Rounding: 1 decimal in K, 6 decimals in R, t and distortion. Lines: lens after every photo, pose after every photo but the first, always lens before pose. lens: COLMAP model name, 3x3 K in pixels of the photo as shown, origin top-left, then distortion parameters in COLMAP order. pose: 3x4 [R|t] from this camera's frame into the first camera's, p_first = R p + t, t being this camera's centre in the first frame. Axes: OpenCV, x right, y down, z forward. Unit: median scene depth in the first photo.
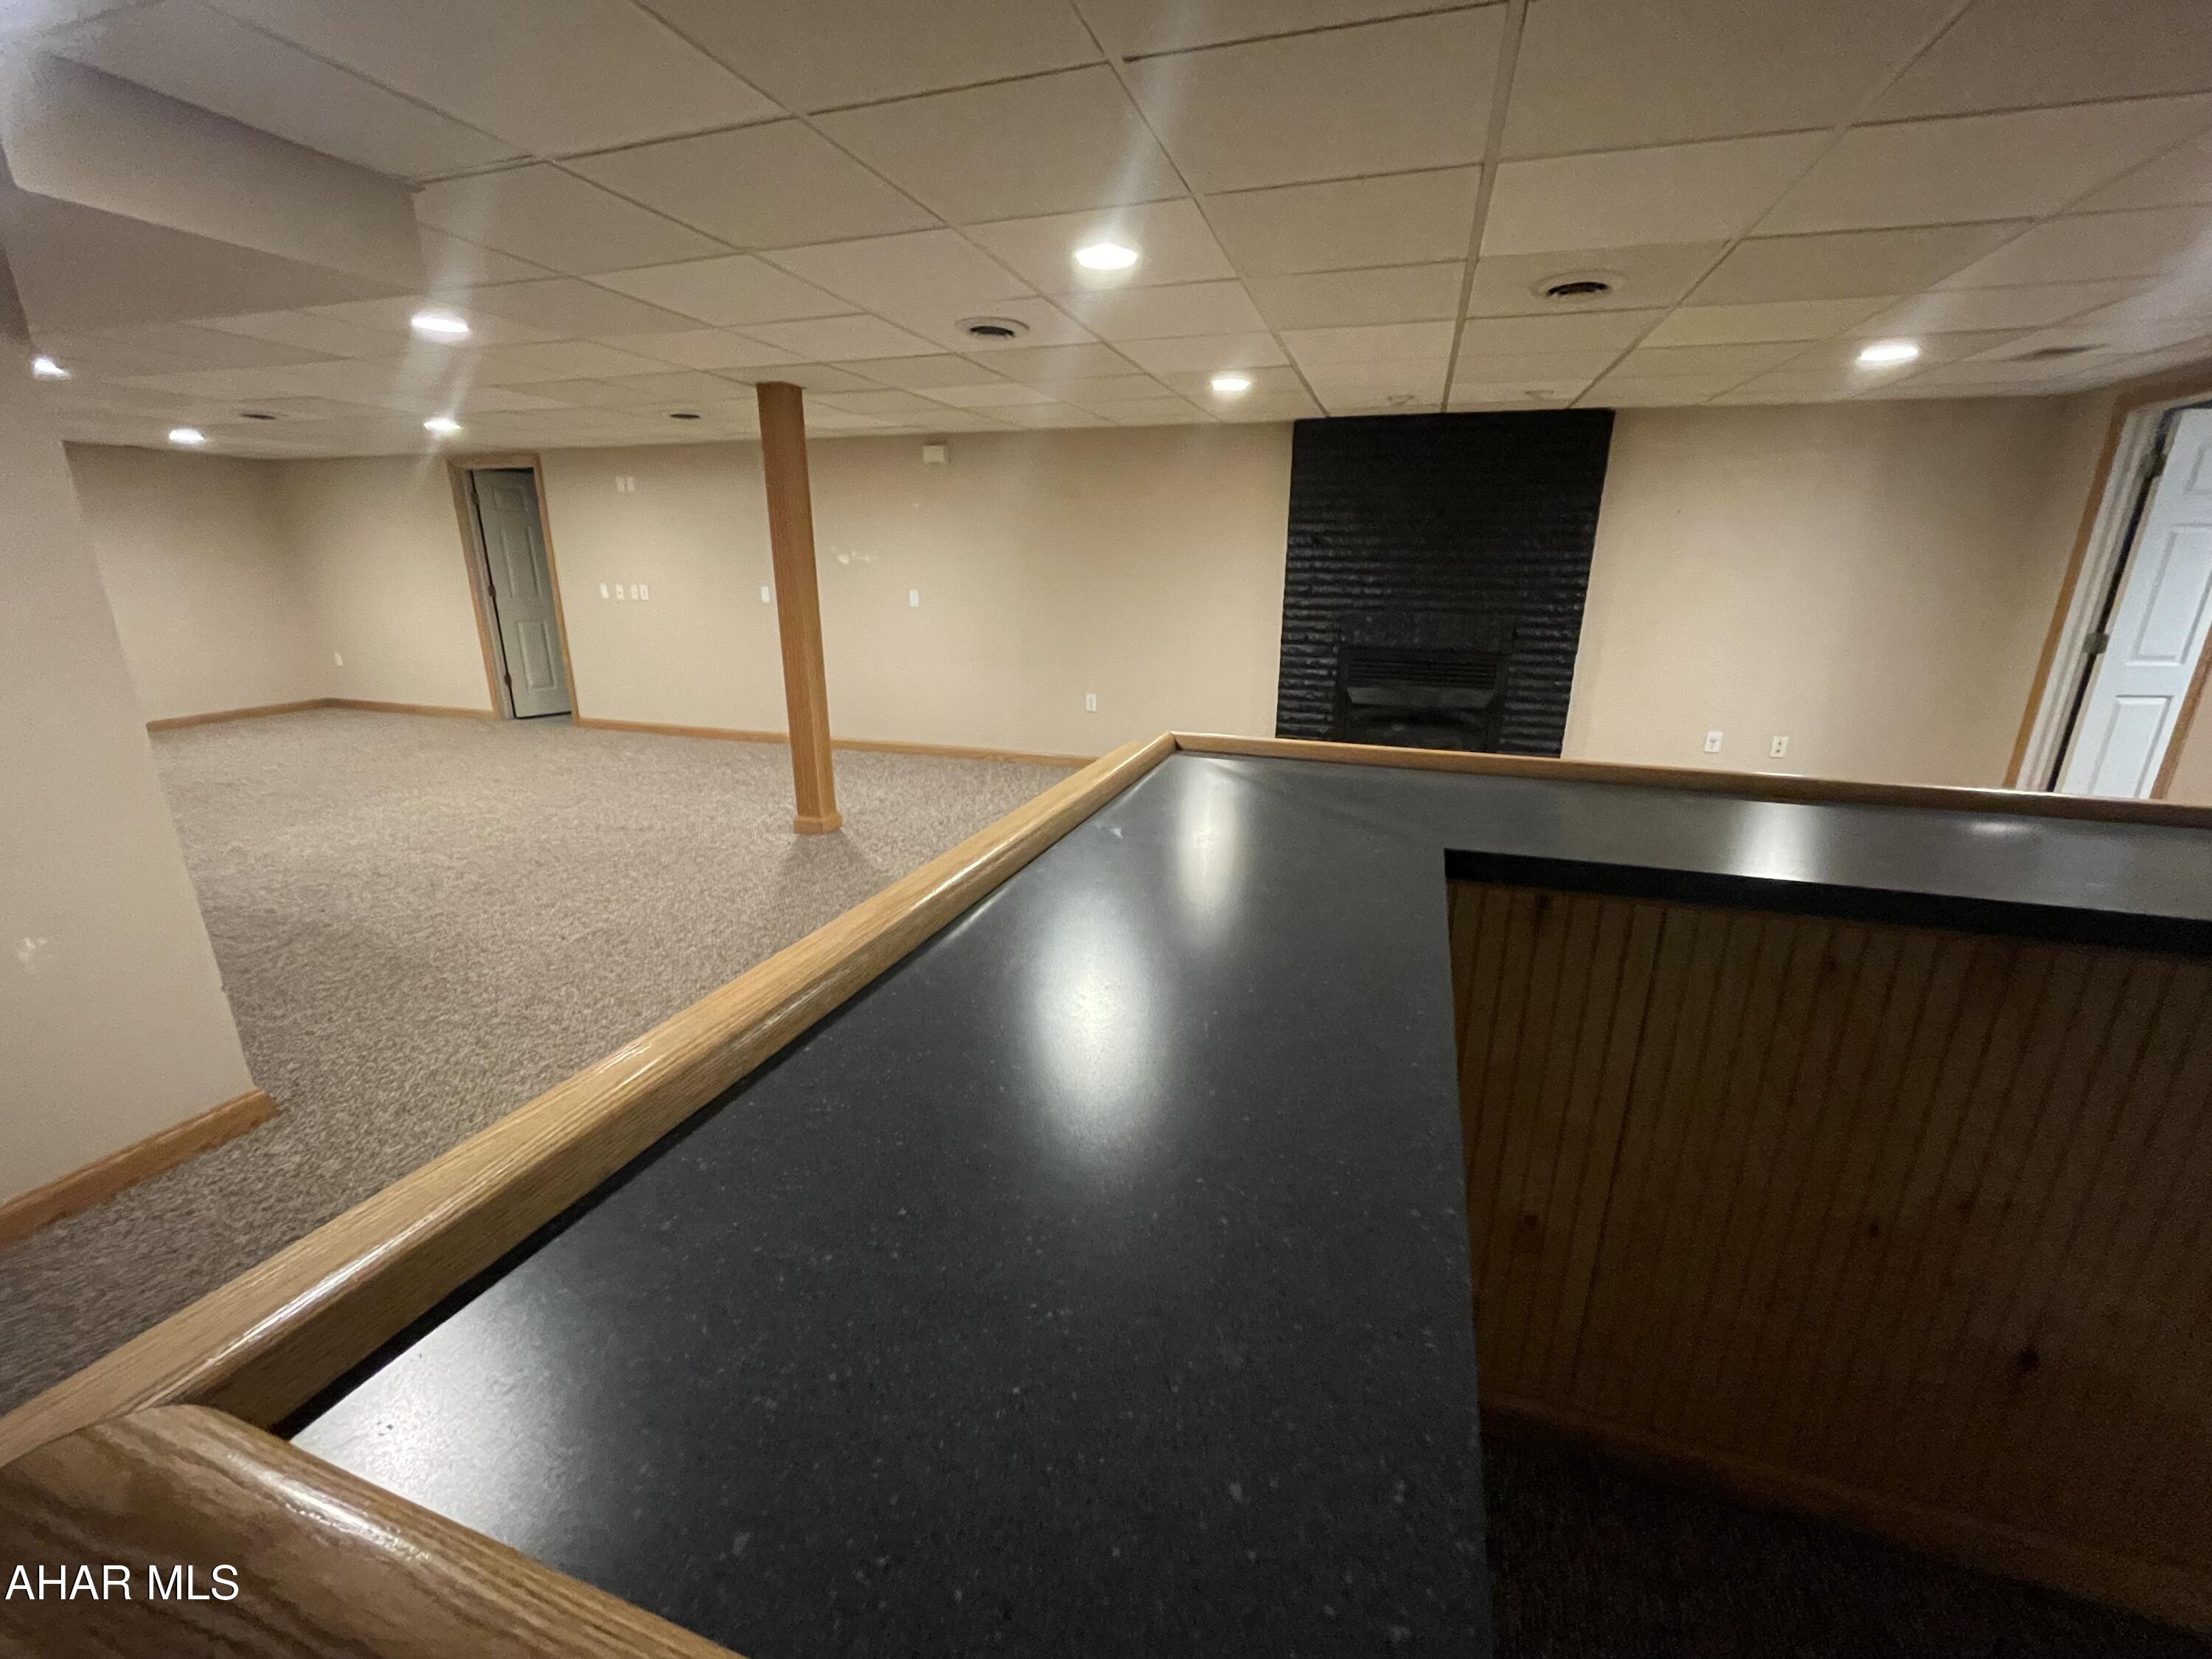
lens RADIAL K [[899.6, 0, 1104.1], [0, 899.6, 825.9], [0, 0, 1]] dist [-0.010921, -0.000150]
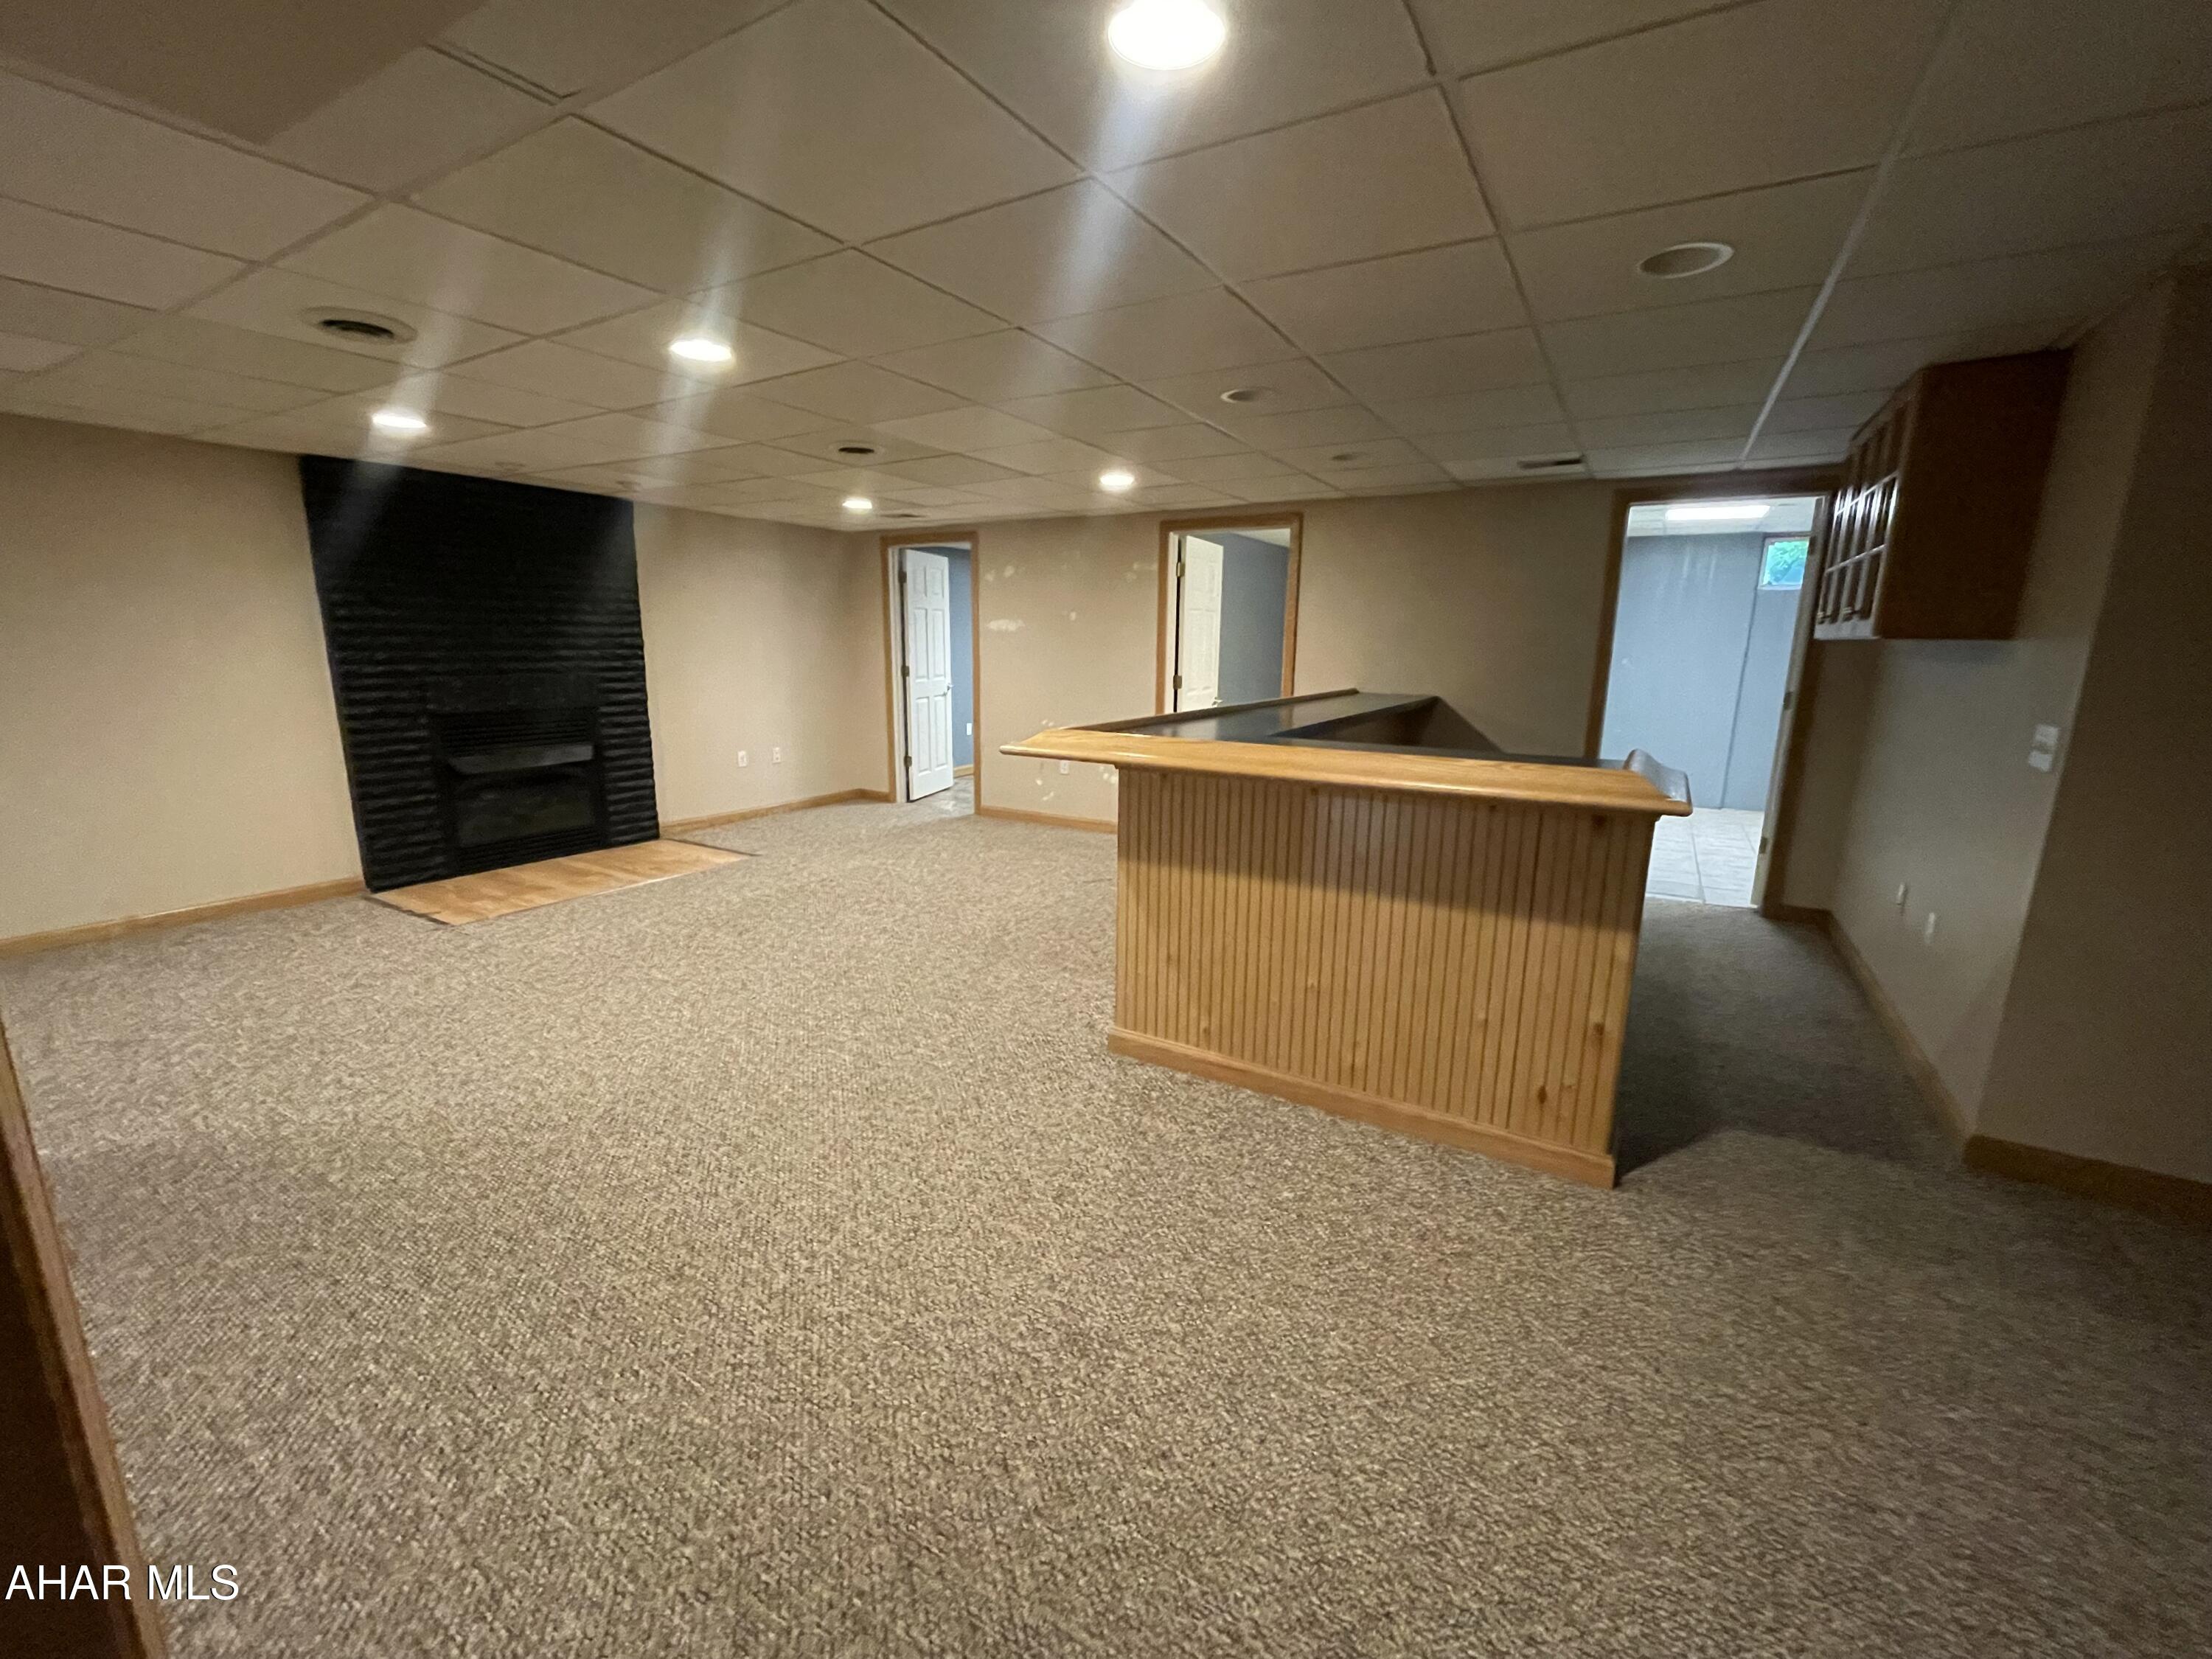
lens RADIAL K [[899.6, 0, 1110.9], [0, 899.6, 828.5], [0, 0, 1]] dist [-0.010921, -0.000150]
pose [[0.211246, -0.208018, 0.955041, -0.476679], [0.261338, 0.953539, 0.149885, -0.050583], [-0.941848, 0.217926, 0.255795, 0.163097]]
